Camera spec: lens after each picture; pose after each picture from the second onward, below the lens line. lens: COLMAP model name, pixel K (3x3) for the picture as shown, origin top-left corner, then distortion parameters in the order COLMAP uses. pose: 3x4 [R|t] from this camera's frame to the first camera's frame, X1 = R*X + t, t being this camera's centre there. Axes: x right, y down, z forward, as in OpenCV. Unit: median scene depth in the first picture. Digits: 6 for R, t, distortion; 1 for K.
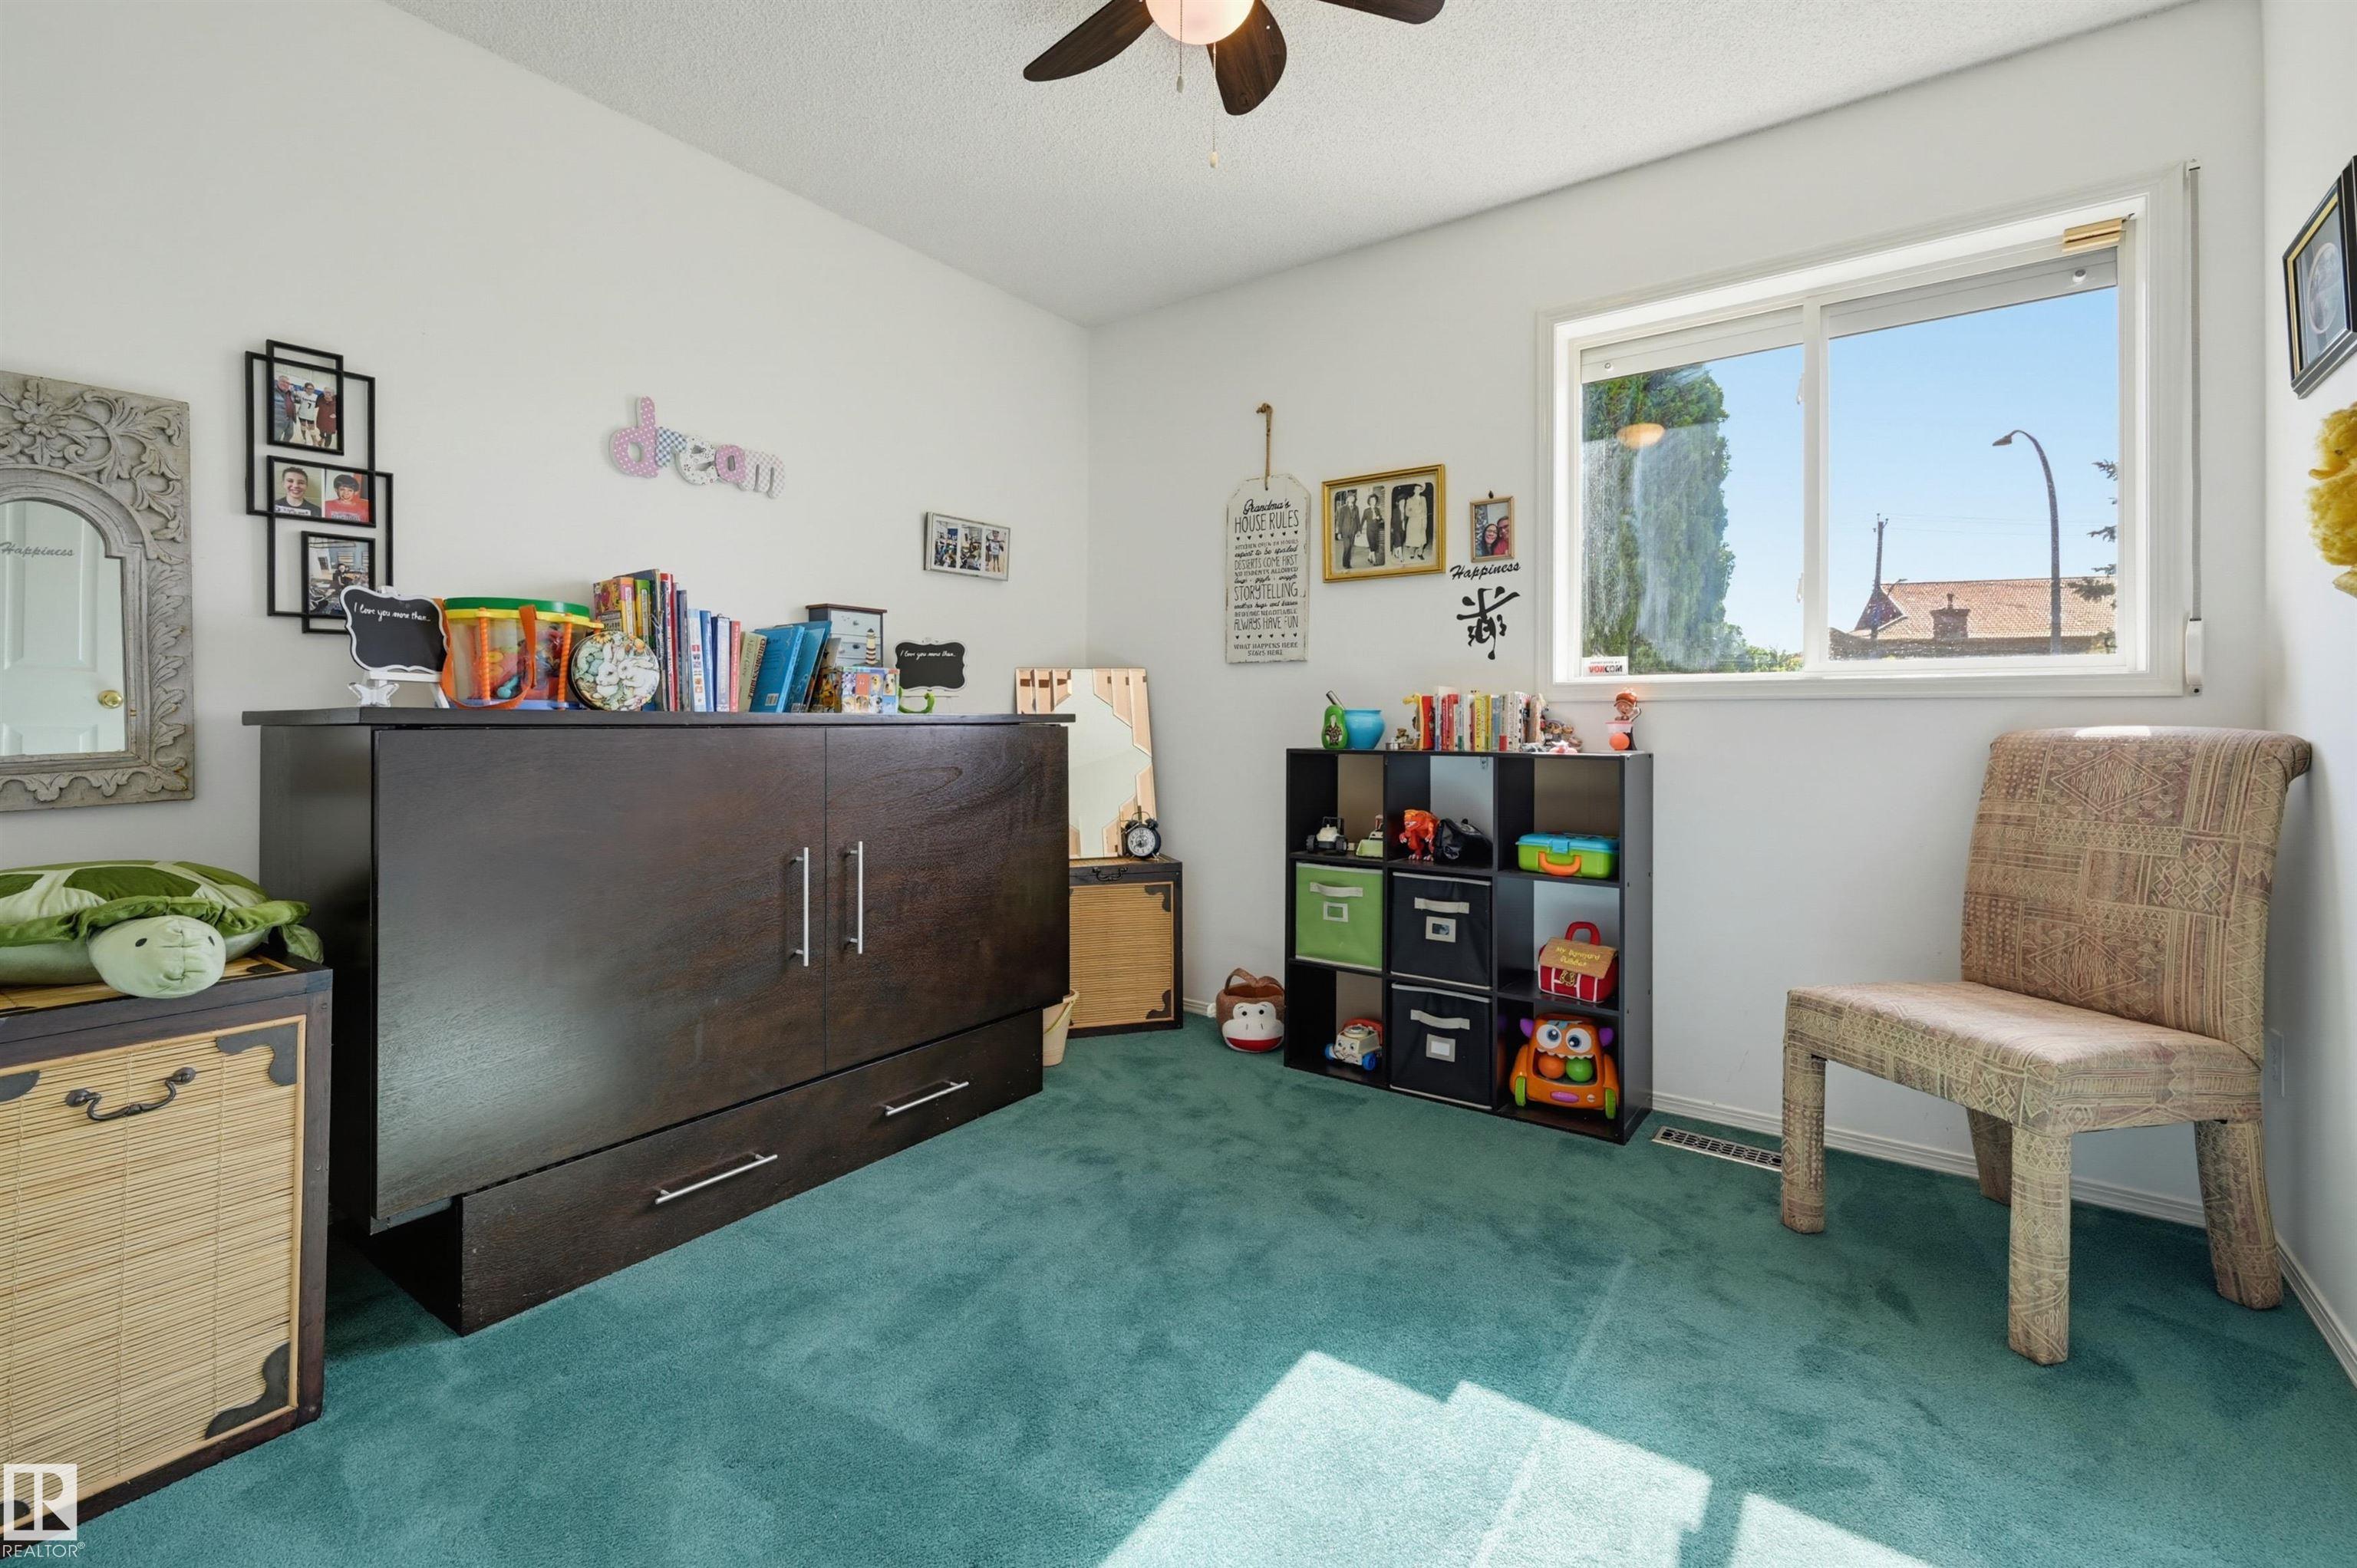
lens RADIAL K [[1018.4, 0, 1163.5], [0, 1018.4, 741.3], [0, 0, 1]] dist [0.001188, 0.000378]
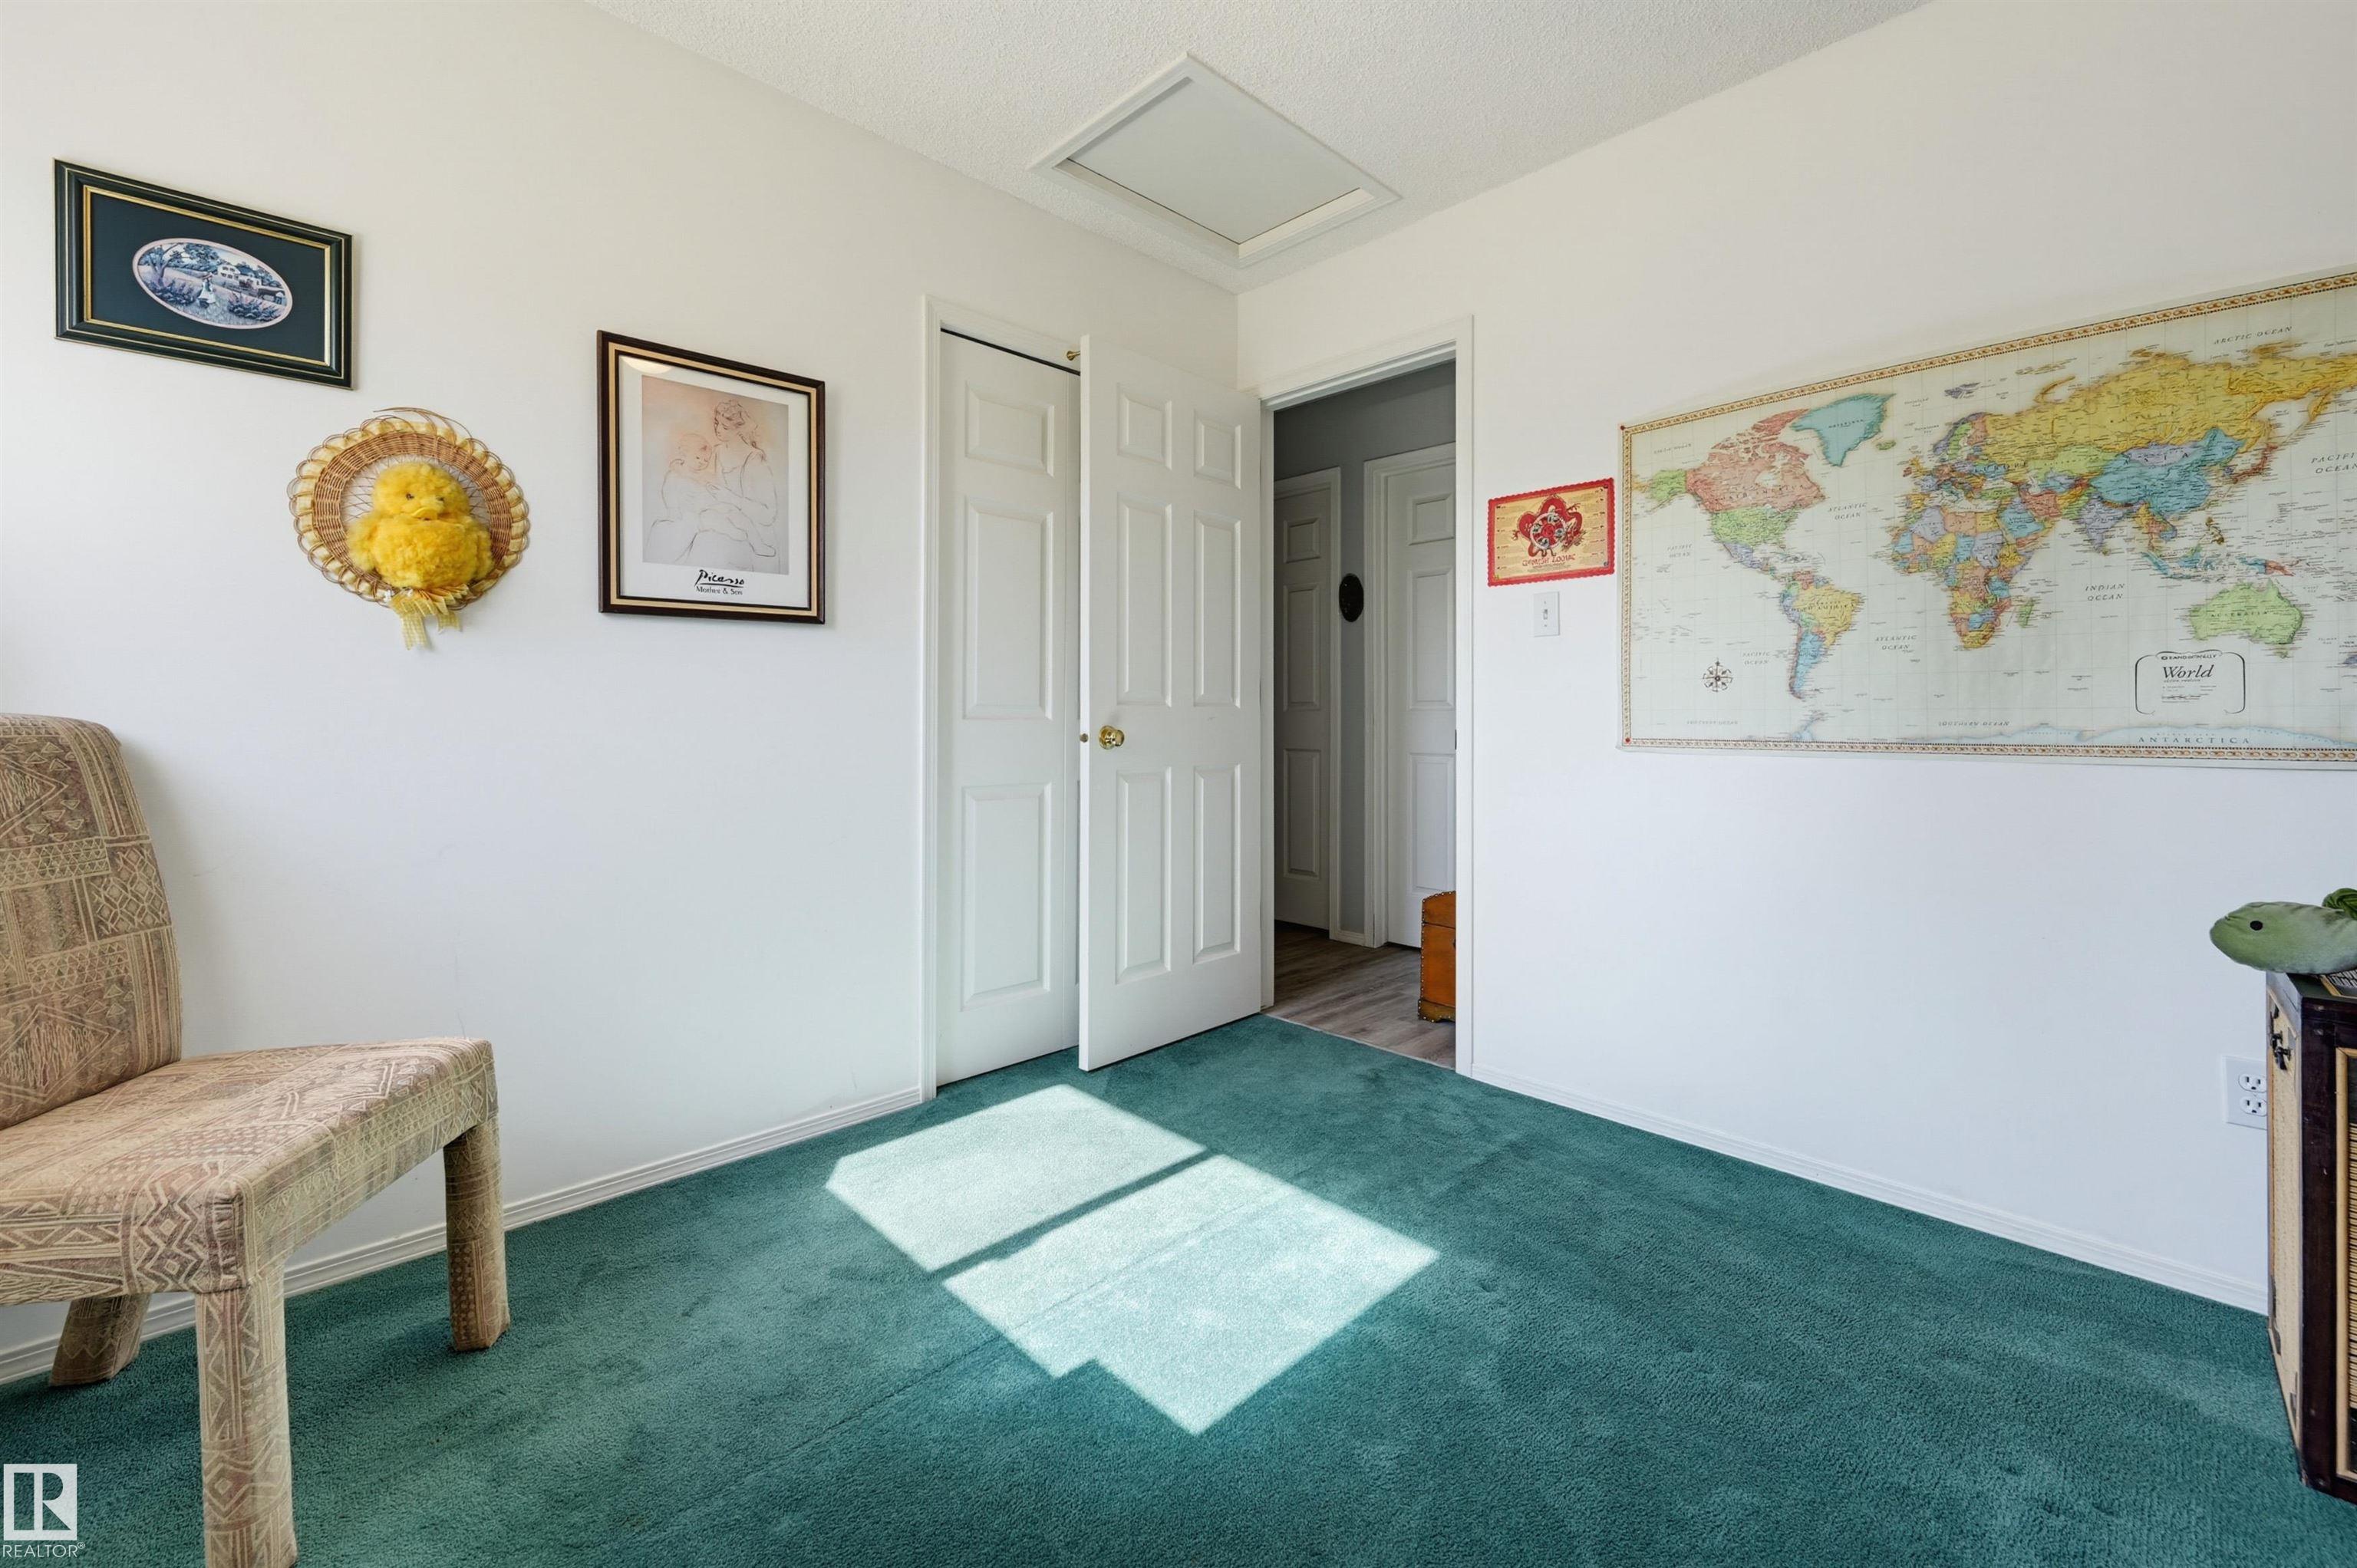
lens RADIAL K [[965.7, 0, 1178.2], [0, 965.7, 755.1], [0, 0, 1]] dist [-0.001337, -0.000114]
pose [[-0.986031, -0.004295, 0.166505, 0.024393], [0.005589, 0.998251, 0.058845, -0.020495], [-0.166466, 0.058954, -0.984283, 1.600378]]
